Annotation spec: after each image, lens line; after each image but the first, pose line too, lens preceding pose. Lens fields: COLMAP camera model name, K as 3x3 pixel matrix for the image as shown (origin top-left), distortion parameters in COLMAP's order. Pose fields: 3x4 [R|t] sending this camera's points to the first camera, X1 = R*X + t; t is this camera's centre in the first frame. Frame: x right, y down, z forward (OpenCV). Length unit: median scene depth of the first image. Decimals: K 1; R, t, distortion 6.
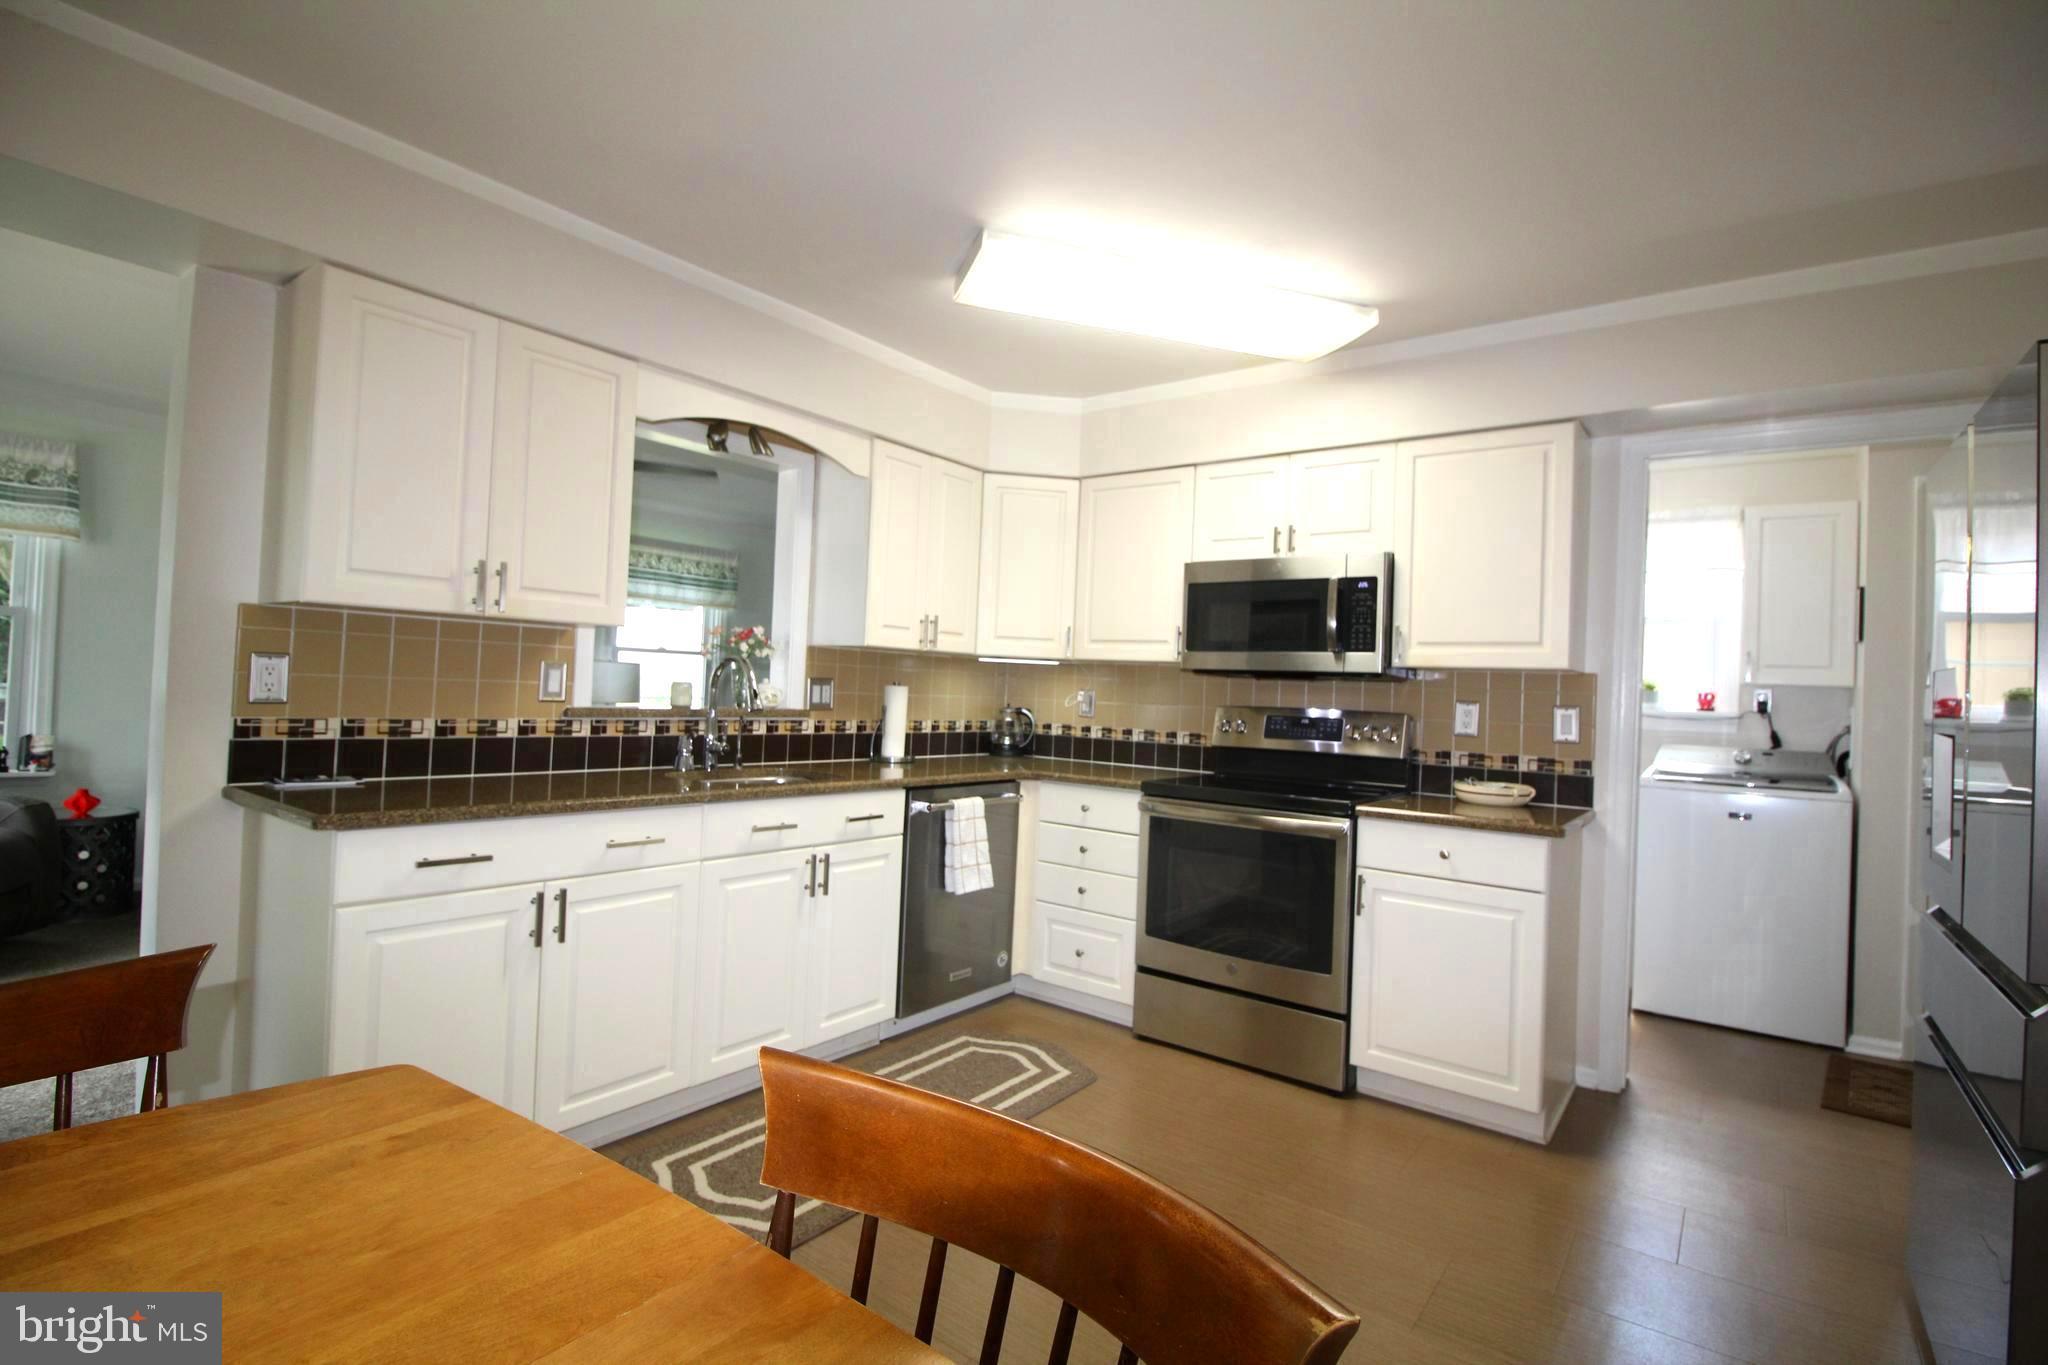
lens RADIAL K [[943.7, 0, 1024.0], [0, 943.7, 682.5], [0, 0, 1]] dist [-0.001038, -0.000164]
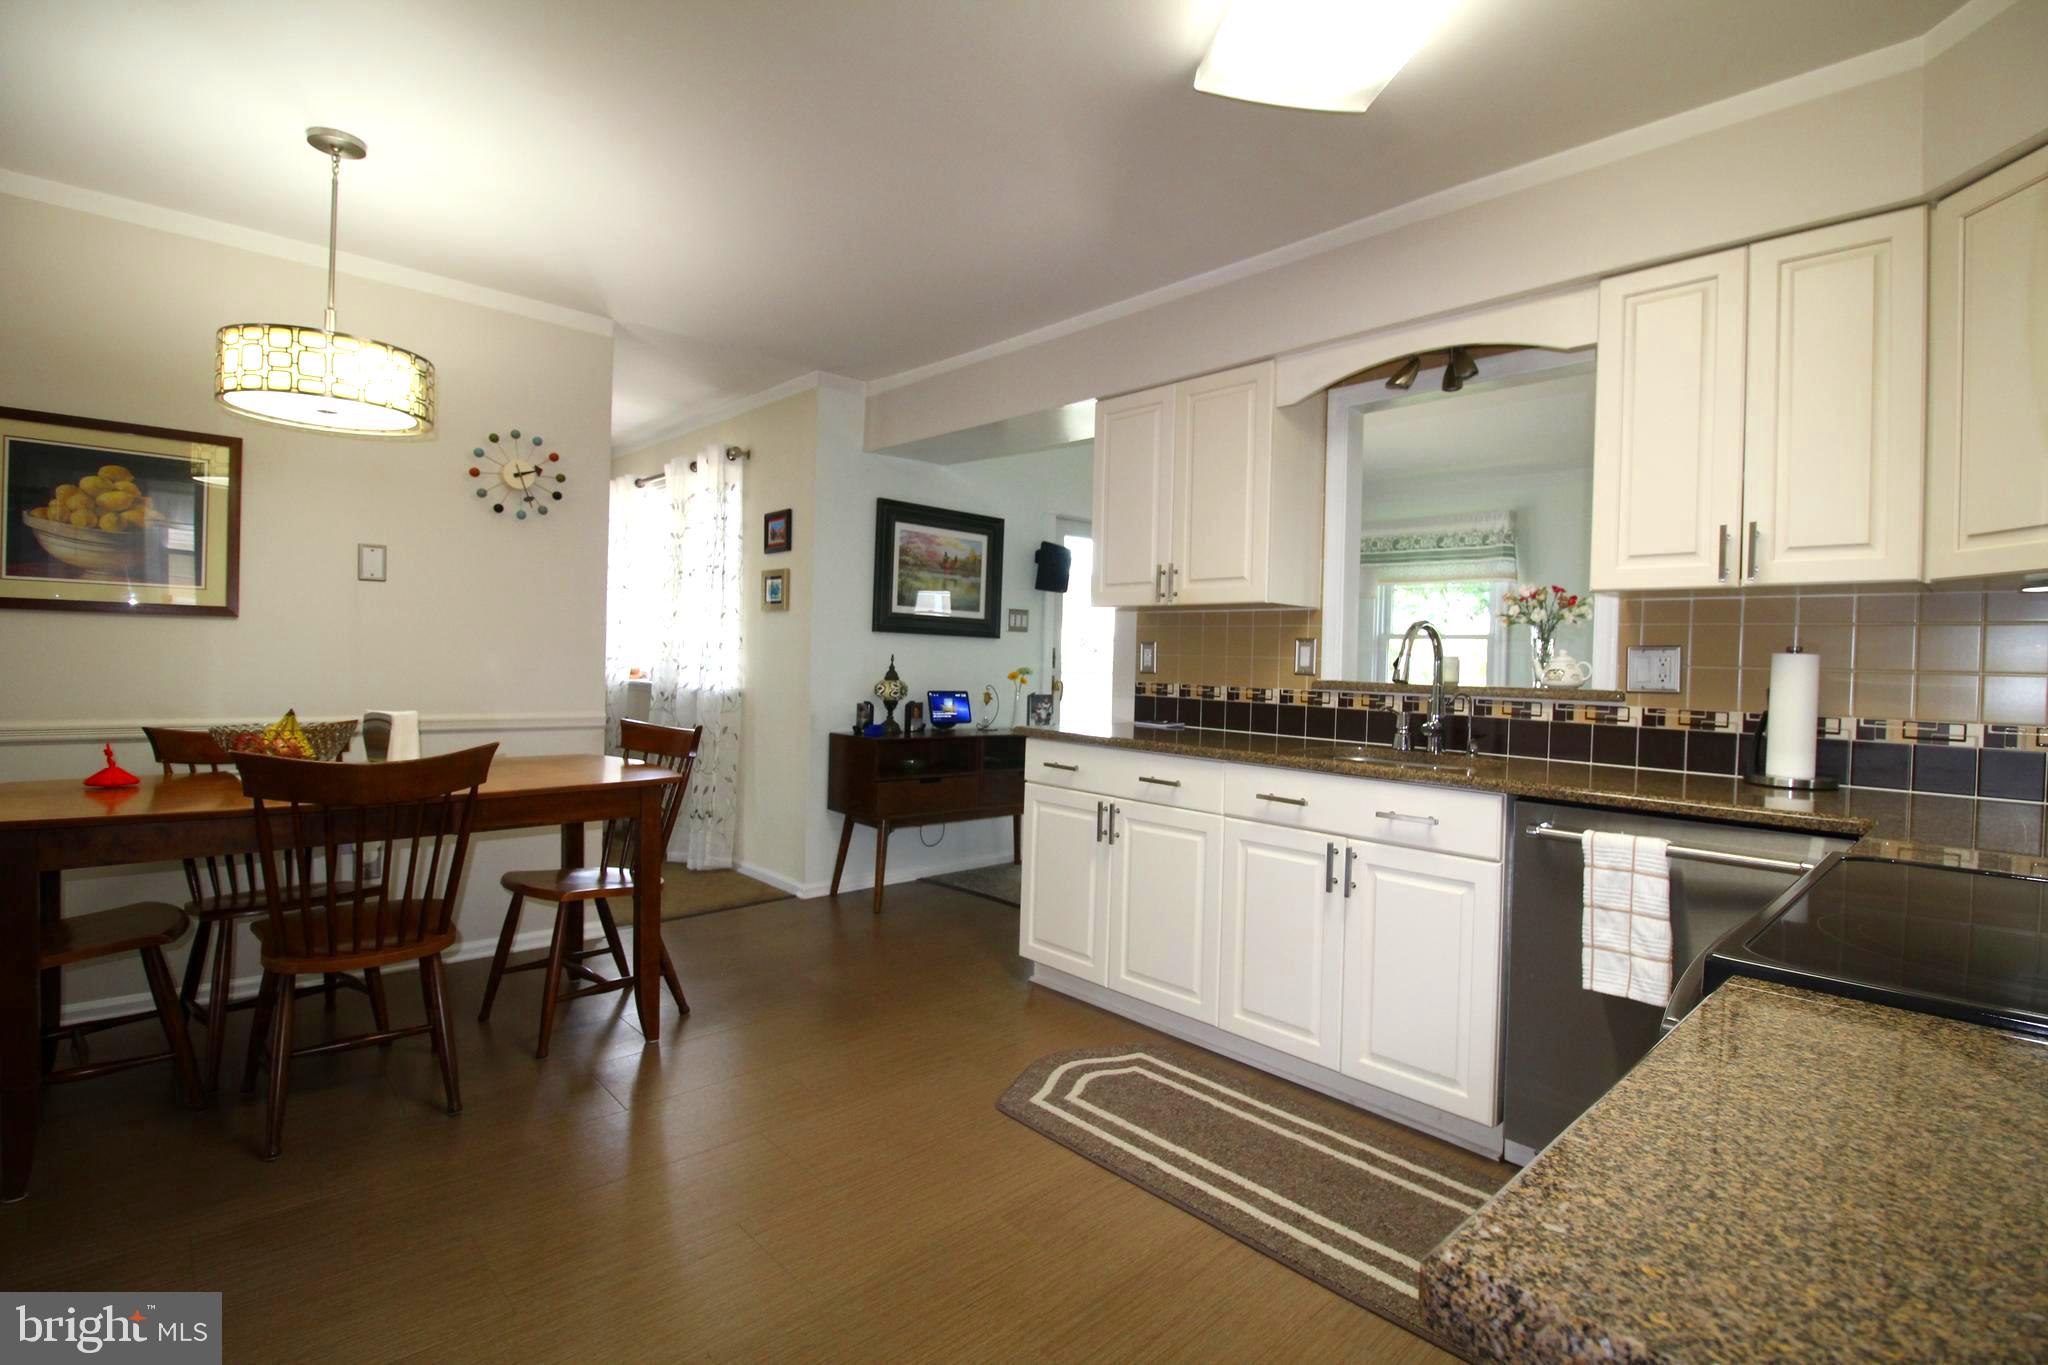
lens RADIAL K [[966.7, 0, 1023.3], [0, 966.7, 707.0], [0, 0, 1]] dist [0.000846, 0.000103]
pose [[-0.165202, 0.019732, -0.986062, 0.676843], [-0.010601, 0.999707, 0.021781, 0.035579], [0.986203, 0.014052, -0.164944, 0.823742]]
